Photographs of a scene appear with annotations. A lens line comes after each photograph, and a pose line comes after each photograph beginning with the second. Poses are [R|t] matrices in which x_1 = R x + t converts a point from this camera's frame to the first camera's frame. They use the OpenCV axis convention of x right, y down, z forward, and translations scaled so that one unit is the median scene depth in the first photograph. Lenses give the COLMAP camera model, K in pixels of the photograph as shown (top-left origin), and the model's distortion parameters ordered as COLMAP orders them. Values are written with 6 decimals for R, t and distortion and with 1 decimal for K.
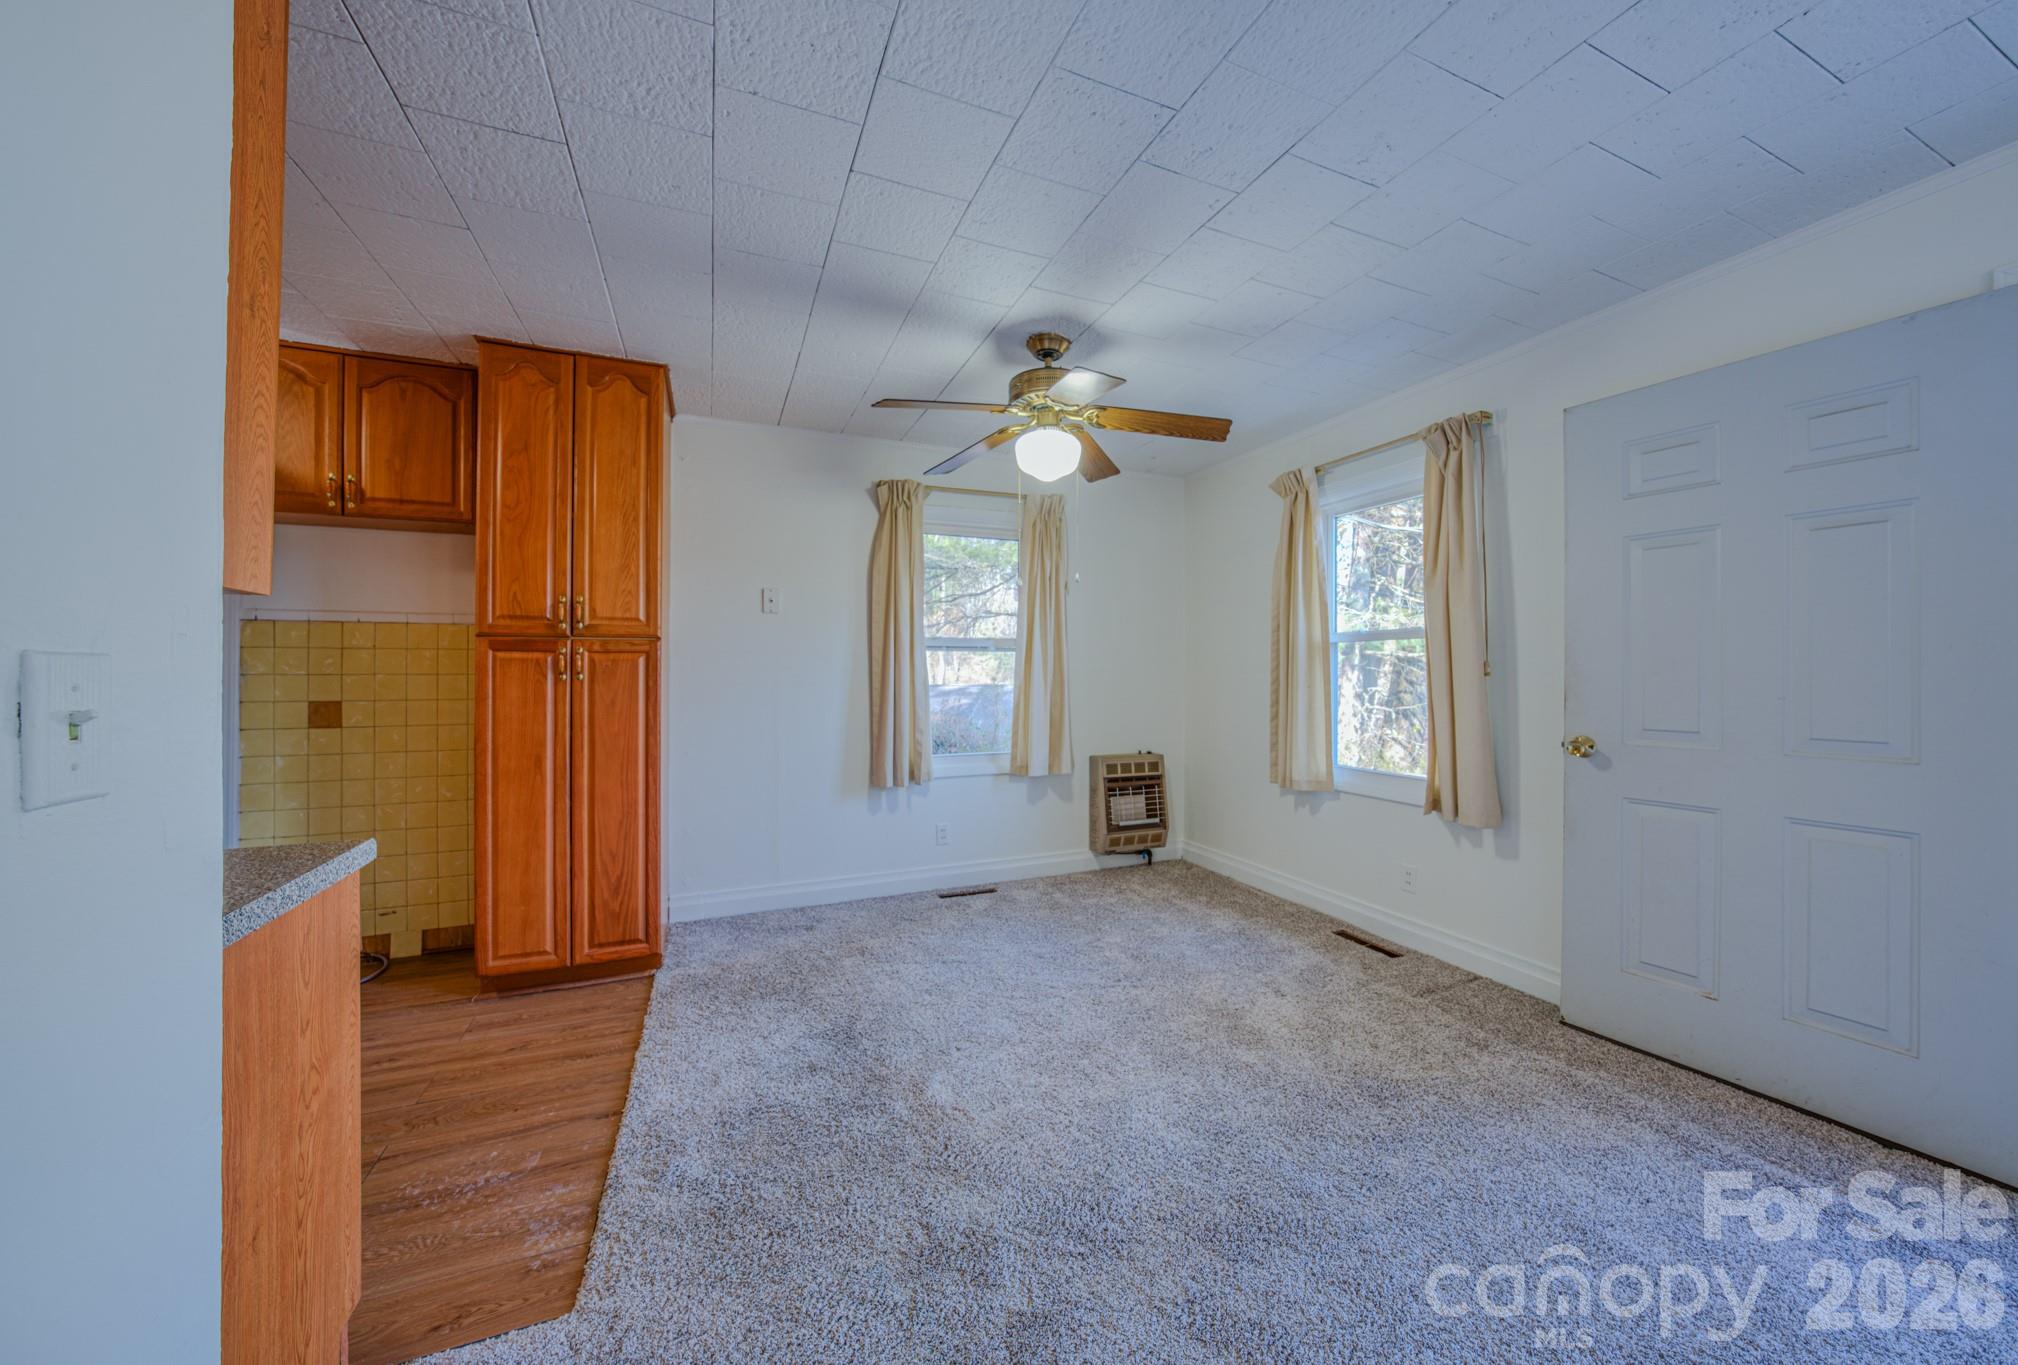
lens RADIAL K [[716.2, 0, 1025.2], [0, 716.2, 670.8], [0, 0, 1]] dist [-0.023164, 0.000006]
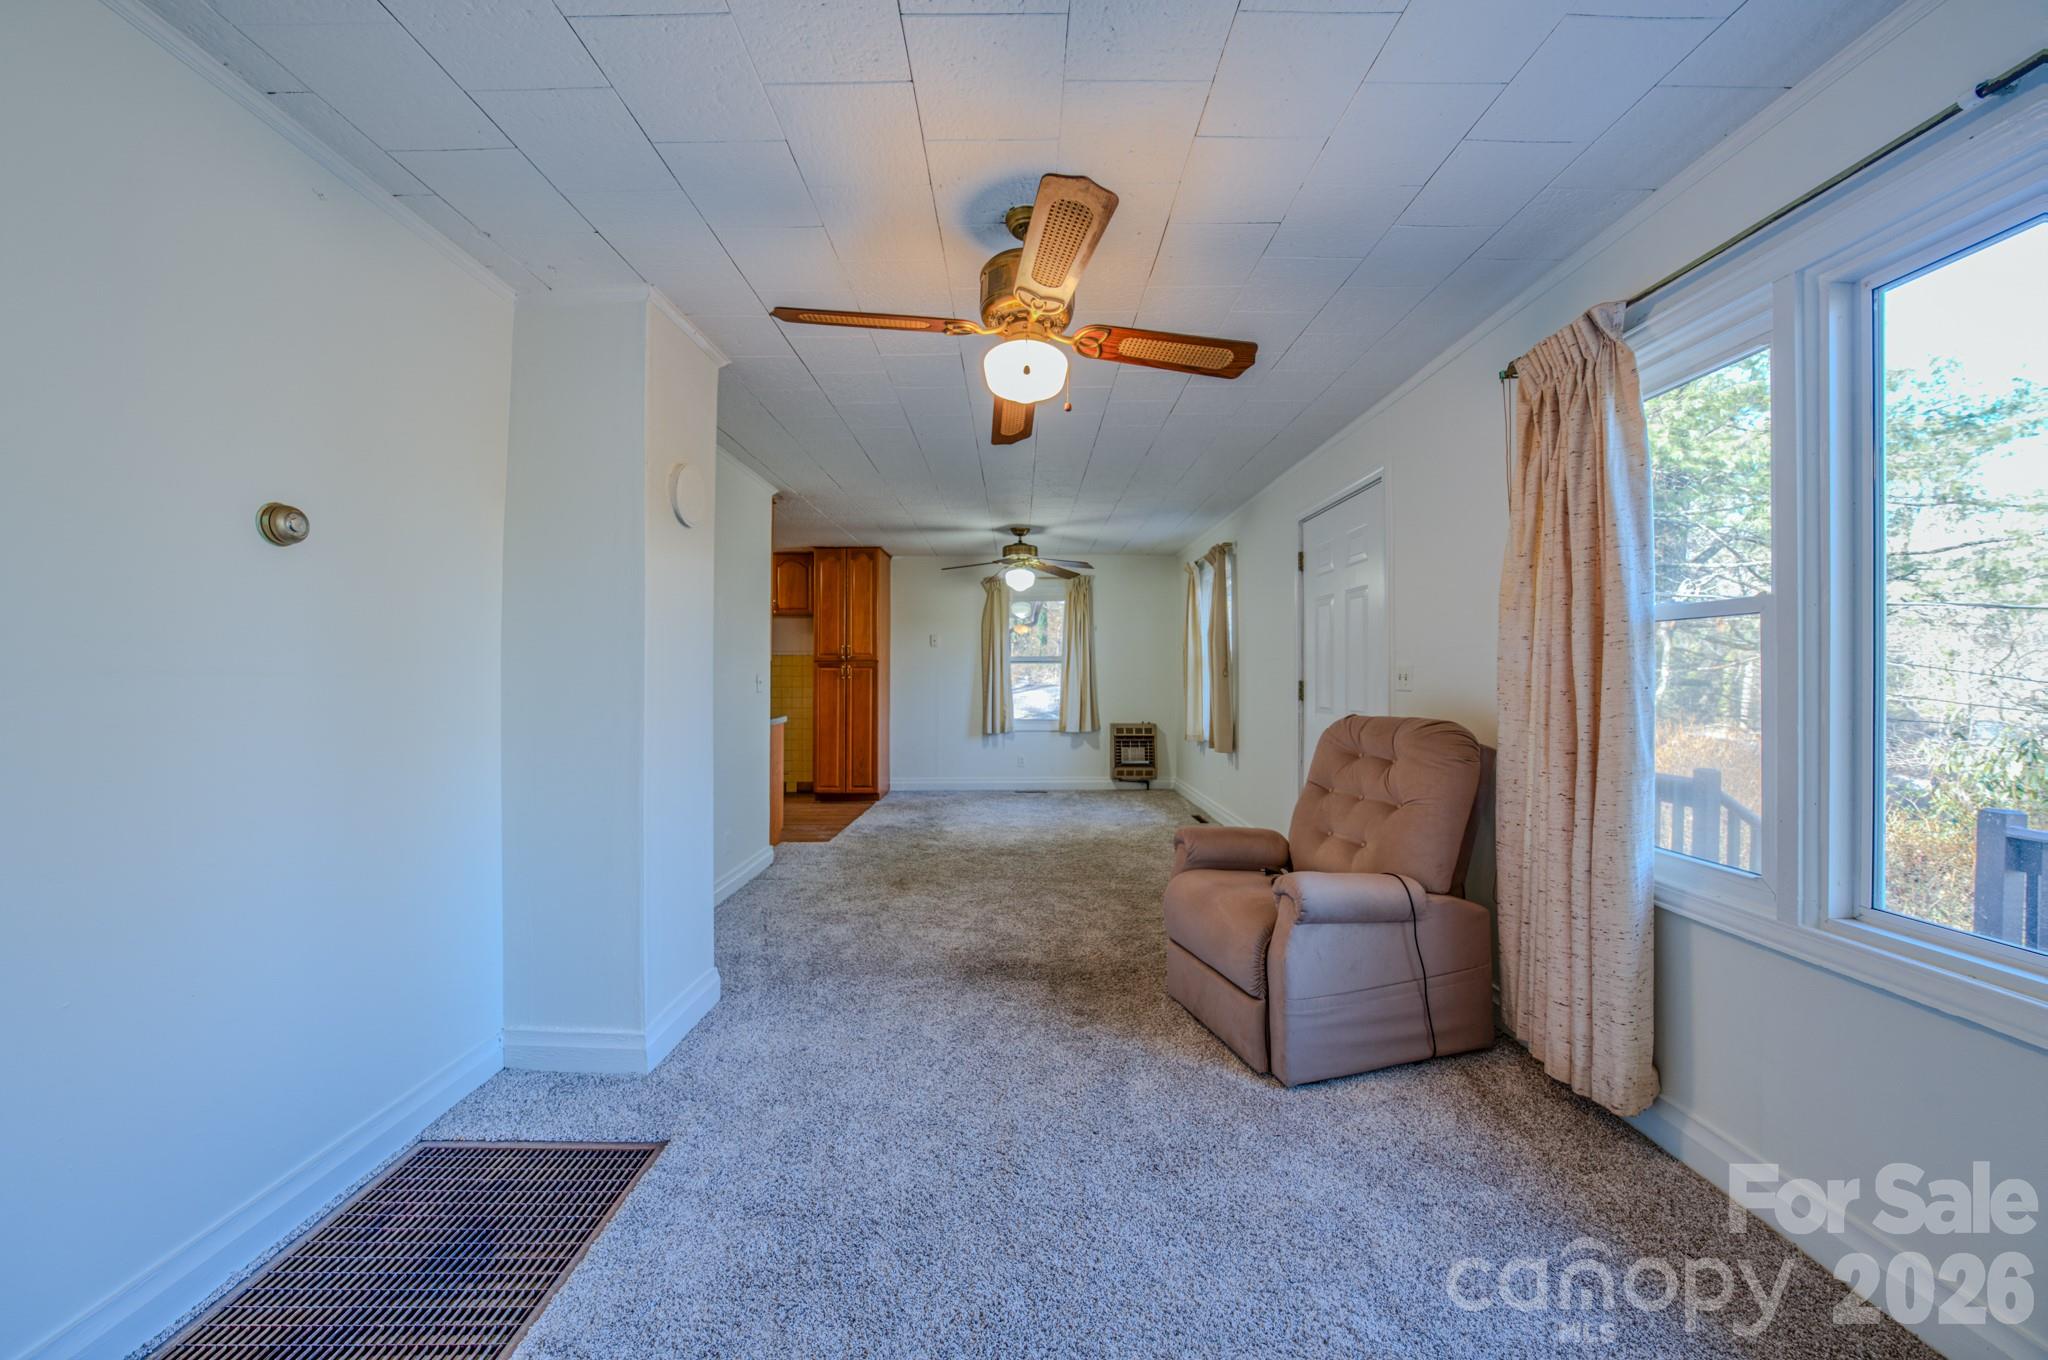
lens RADIAL K [[704.9, 0, 1026.2], [0, 704.9, 670.0], [0, 0, 1]] dist [-0.029100, 0.006327]
pose [[0.922572, -0.003858, -0.385806, 0.627116], [0.002875, 0.999991, -0.003126, -0.005715], [0.385815, 0.001775, 0.922574, -0.724403]]
